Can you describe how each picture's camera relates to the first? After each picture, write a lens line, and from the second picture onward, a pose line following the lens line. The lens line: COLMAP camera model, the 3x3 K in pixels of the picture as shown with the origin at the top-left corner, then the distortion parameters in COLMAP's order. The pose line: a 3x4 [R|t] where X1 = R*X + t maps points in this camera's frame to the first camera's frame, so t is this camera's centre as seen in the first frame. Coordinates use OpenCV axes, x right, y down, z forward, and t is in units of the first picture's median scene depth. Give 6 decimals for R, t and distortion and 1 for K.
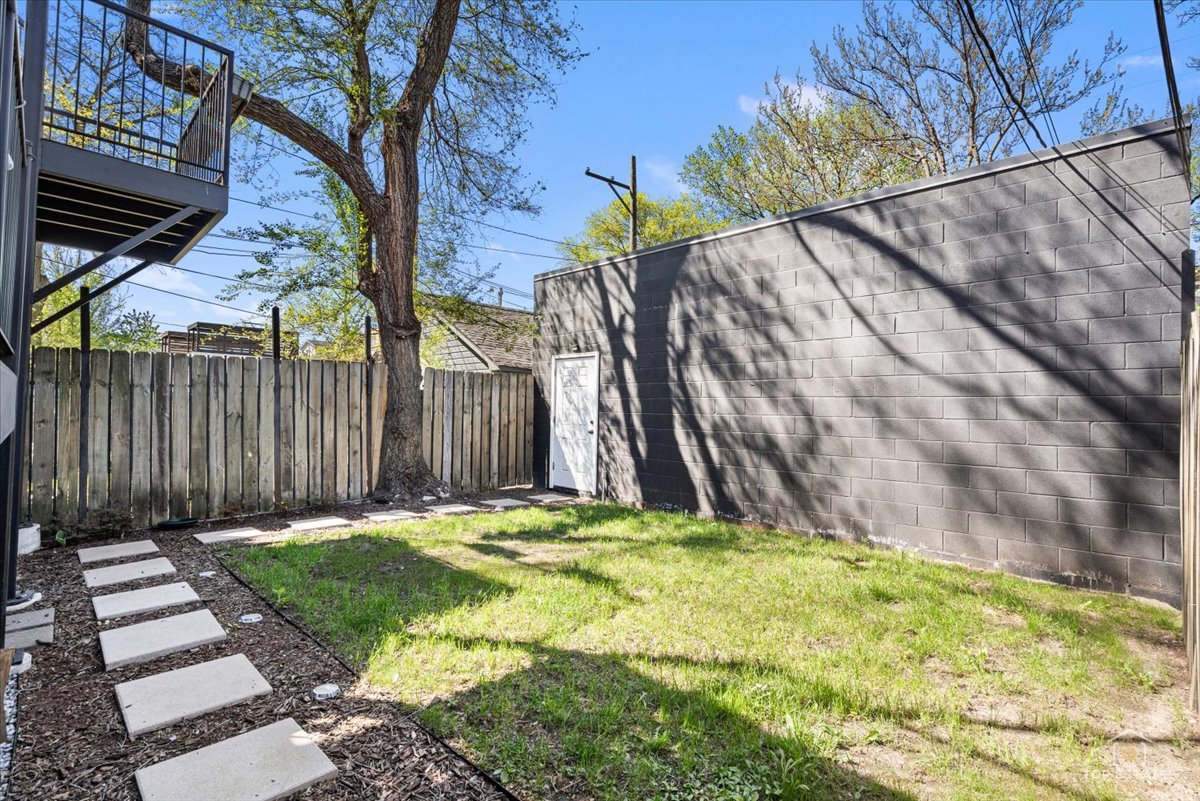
lens RADIAL K [[546.6, 0, 607.5], [0, 546.6, 402.5], [0, 0, 1]] dist [-0.000060, 0.000055]
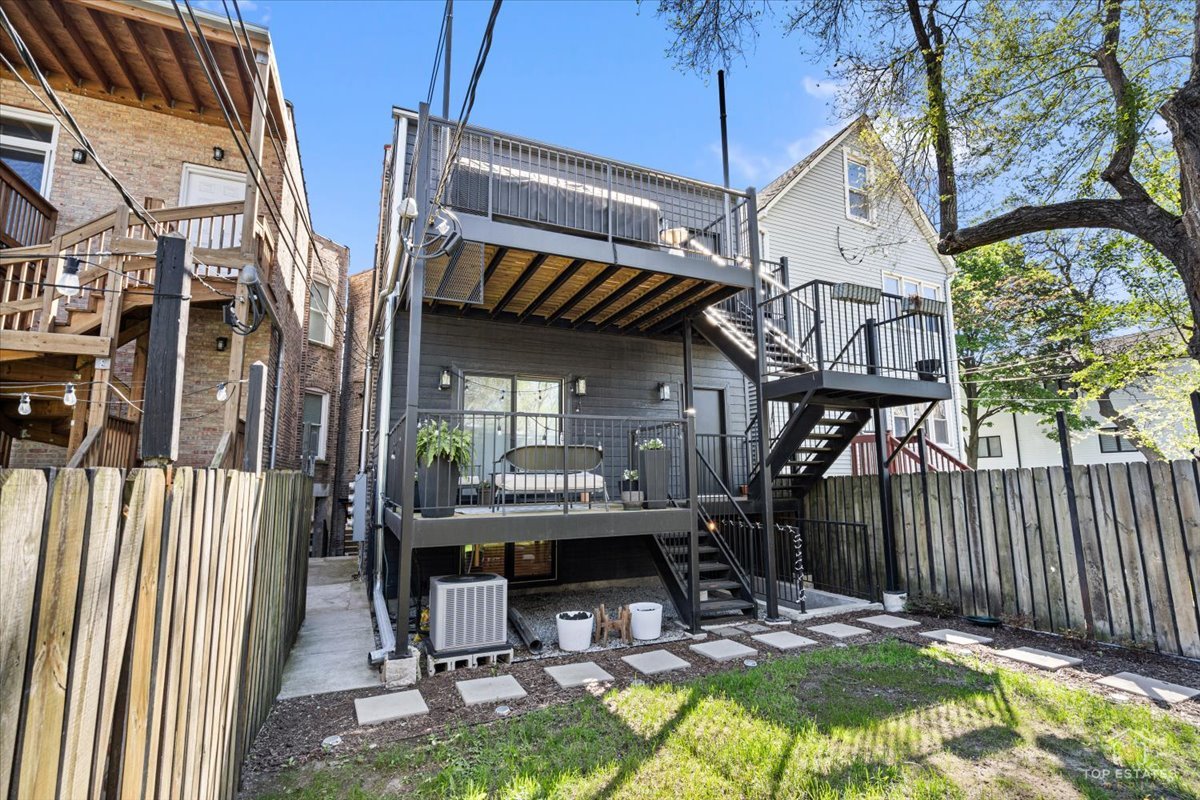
lens RADIAL K [[546.6, 0, 607.5], [0, 546.6, 402.0], [0, 0, 1]] dist [-0.000060, 0.000055]
pose [[-0.363079, -0.143187, -0.920690, 0.586692], [0.021632, 0.986560, -0.161962, -0.059151], [0.931507, -0.078722, -0.355102, 0.674383]]
